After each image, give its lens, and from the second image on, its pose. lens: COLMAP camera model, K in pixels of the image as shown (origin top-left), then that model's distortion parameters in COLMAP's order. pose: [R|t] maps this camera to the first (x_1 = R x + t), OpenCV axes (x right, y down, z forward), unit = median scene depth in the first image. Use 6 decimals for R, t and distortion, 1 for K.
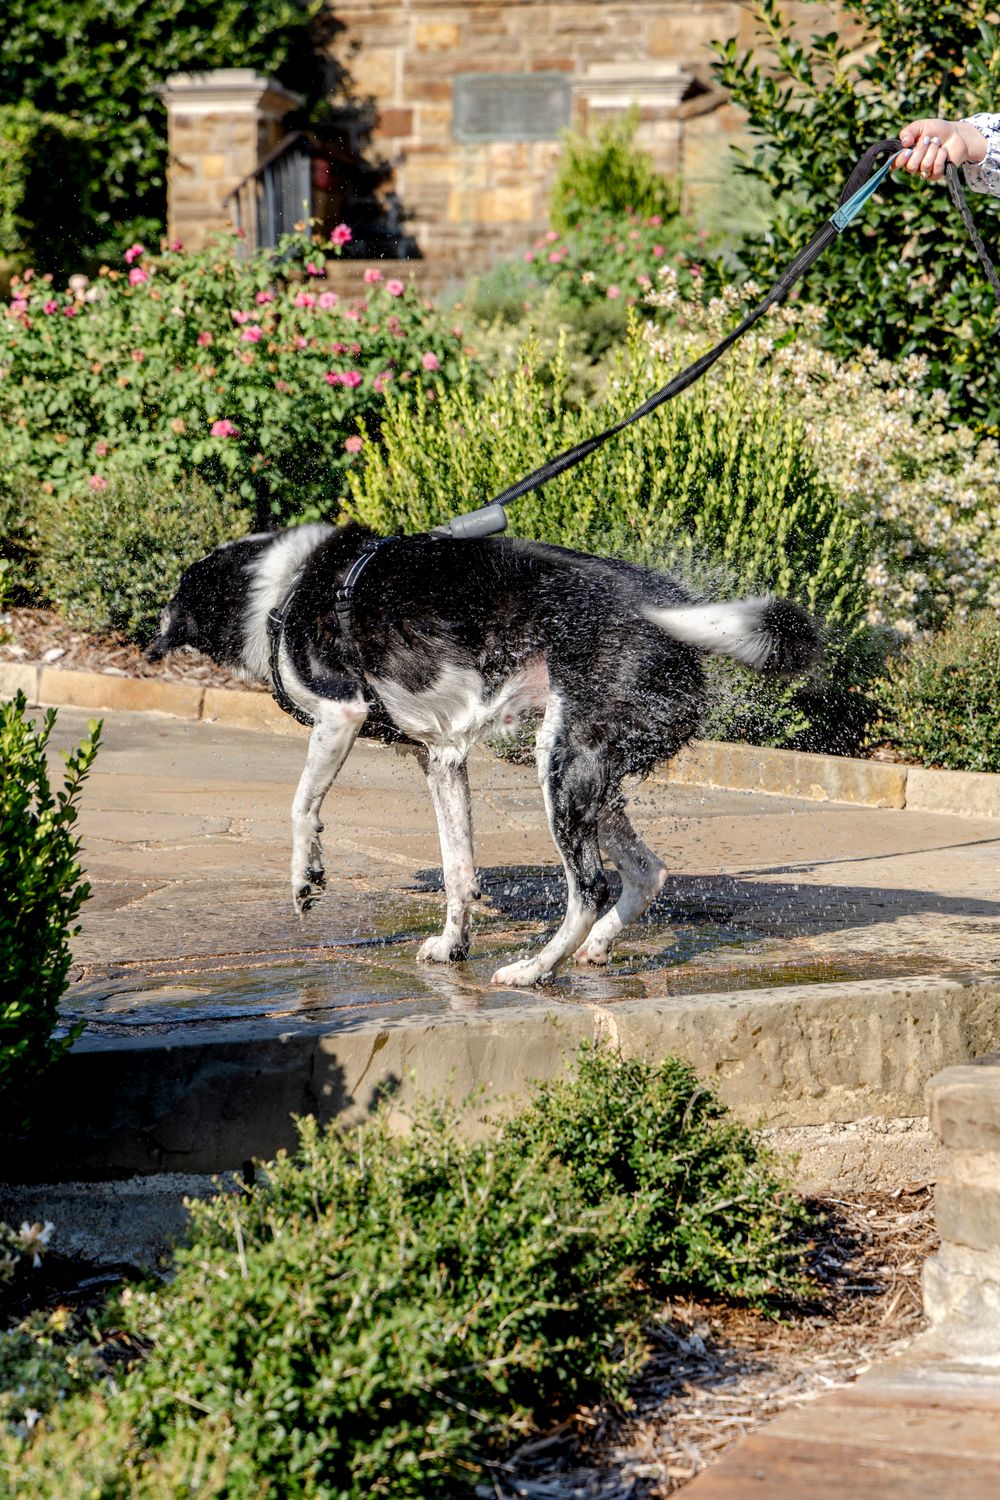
lens RADIAL K [[4852.4, 0, 500.9], [0, 4852.4, 850.6], [0, 0, 1]] dist [0.091324, -0.908442]
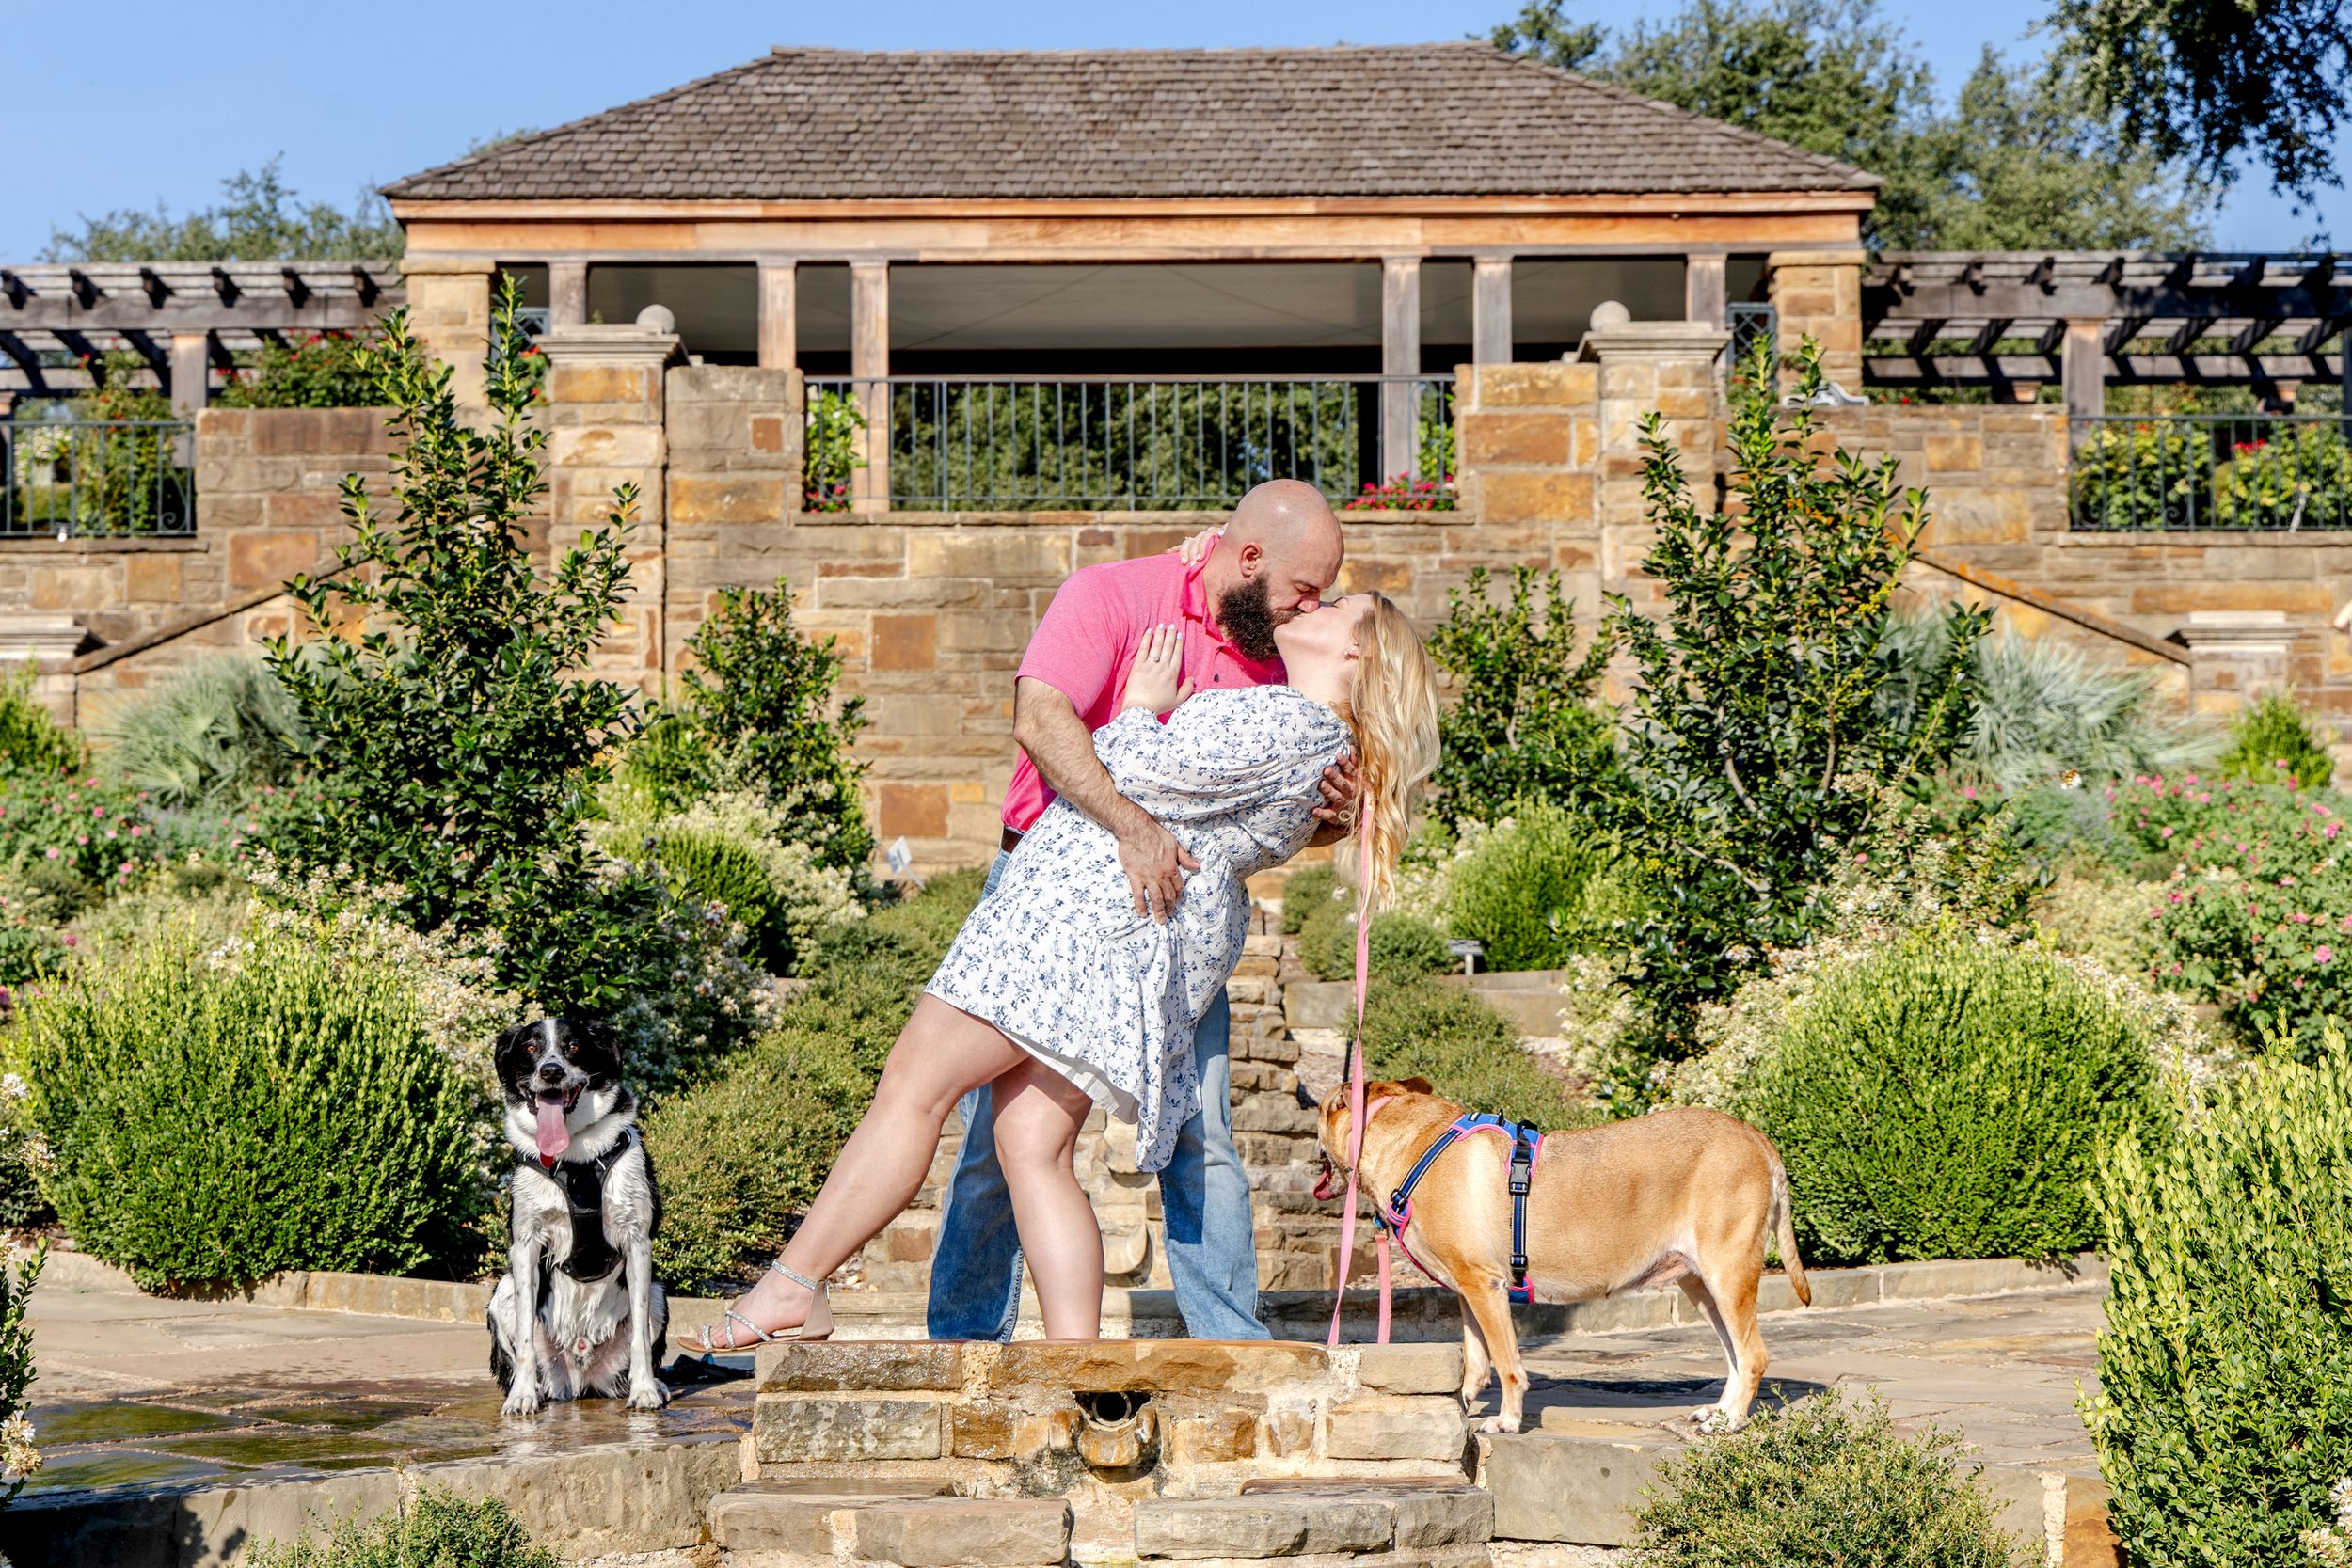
lens RADIAL K [[5215.4, 0, 1176.0], [0, 5215.4, 784.0], [0, 0, 1]] dist [-0.072047, 0.295020]
pose [[0.964784, 0.002913, 0.263026, -0.073999], [0.029628, 0.992372, -0.119666, 0.012616], [-0.261369, 0.123245, 0.957339, -0.183884]]
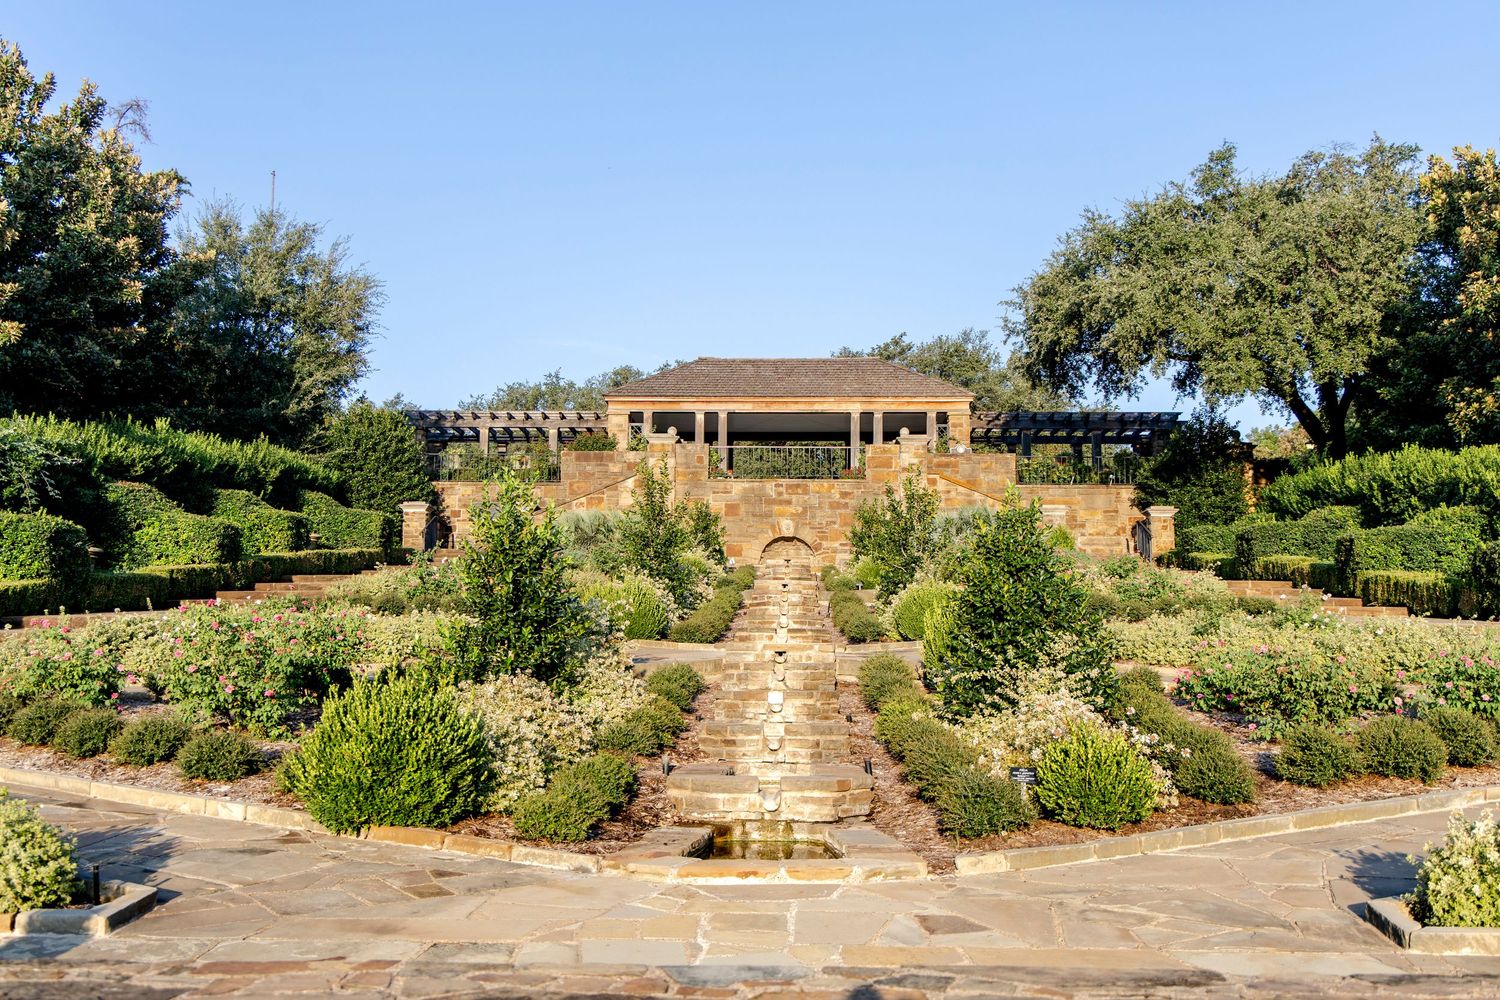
lens RADIAL K [[1505.9, 0, 750.0], [0, 1505.9, 500.0], [0, 0, 1]] dist [0.041246, 0.001648]
pose [[0.972999, 0.017945, 0.230111, -0.234078], [0.015912, 0.989386, -0.144437, 0.070406], [-0.230260, 0.144199, 0.962386, -0.800812]]
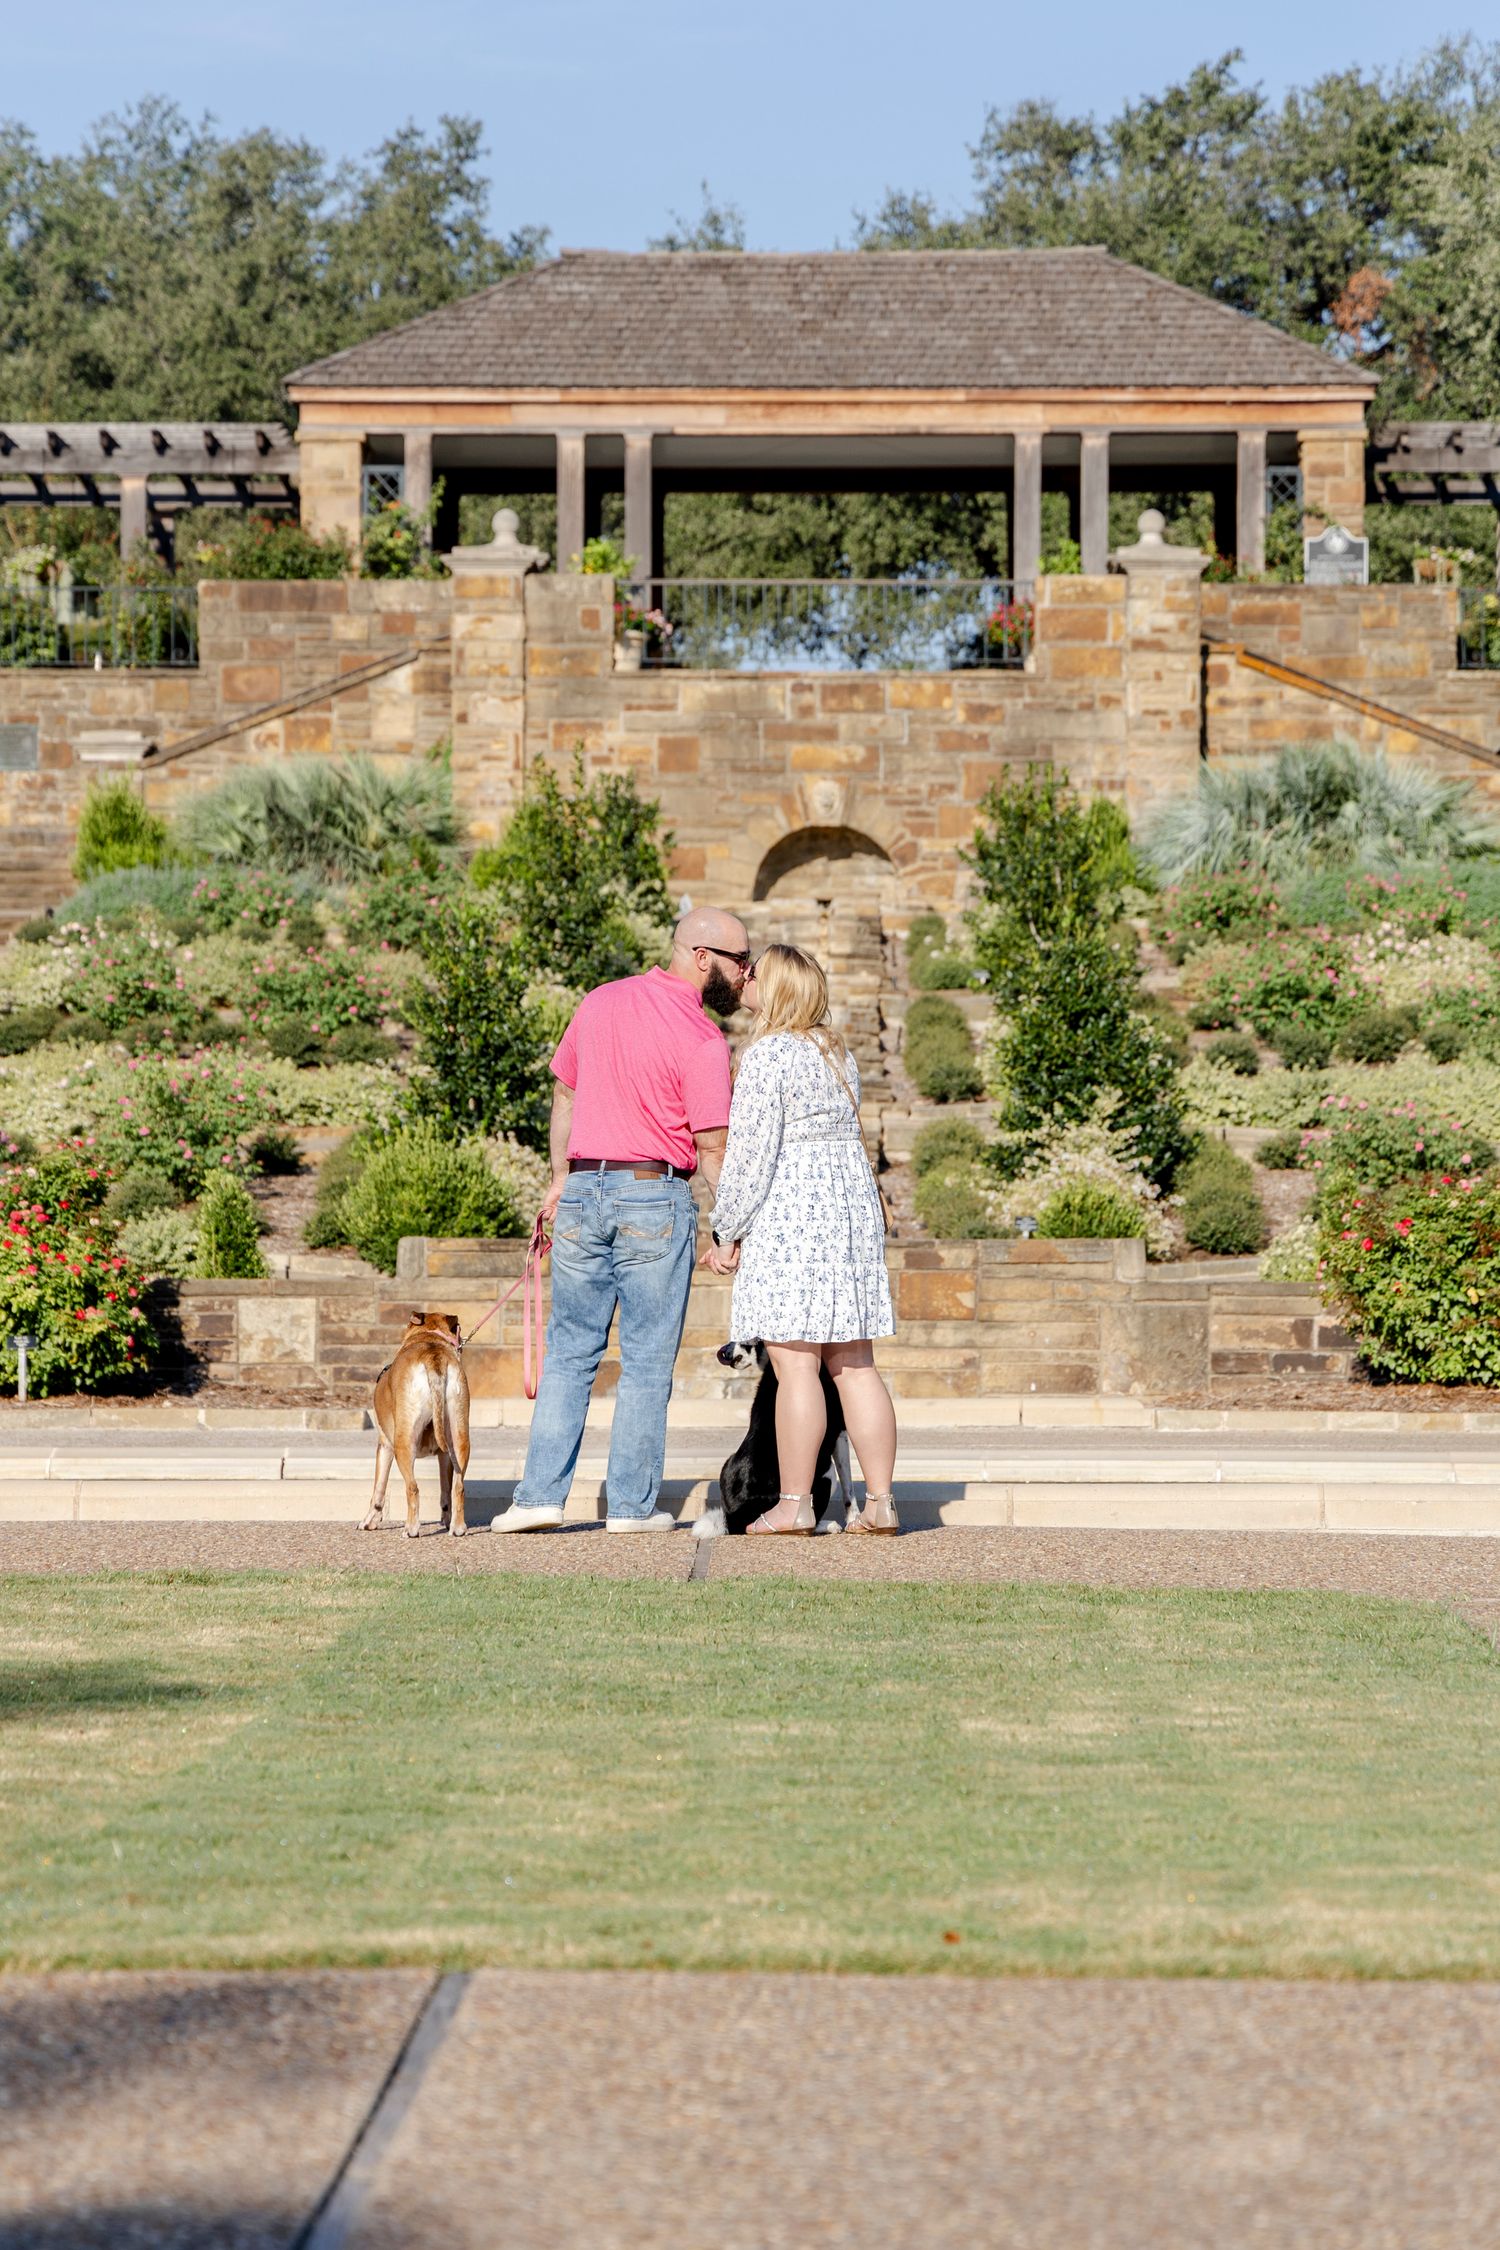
lens RADIAL K [[7278.6, 0, 751.3], [0, 7278.6, 1275.9], [0, 0, 1]] dist [0.091324, -0.908442]
pose [[0.970578, -0.013770, 0.240393, -0.982141], [0.021294, 0.999360, -0.028731, 0.232815], [-0.239843, 0.033004, 0.970250, -3.748008]]
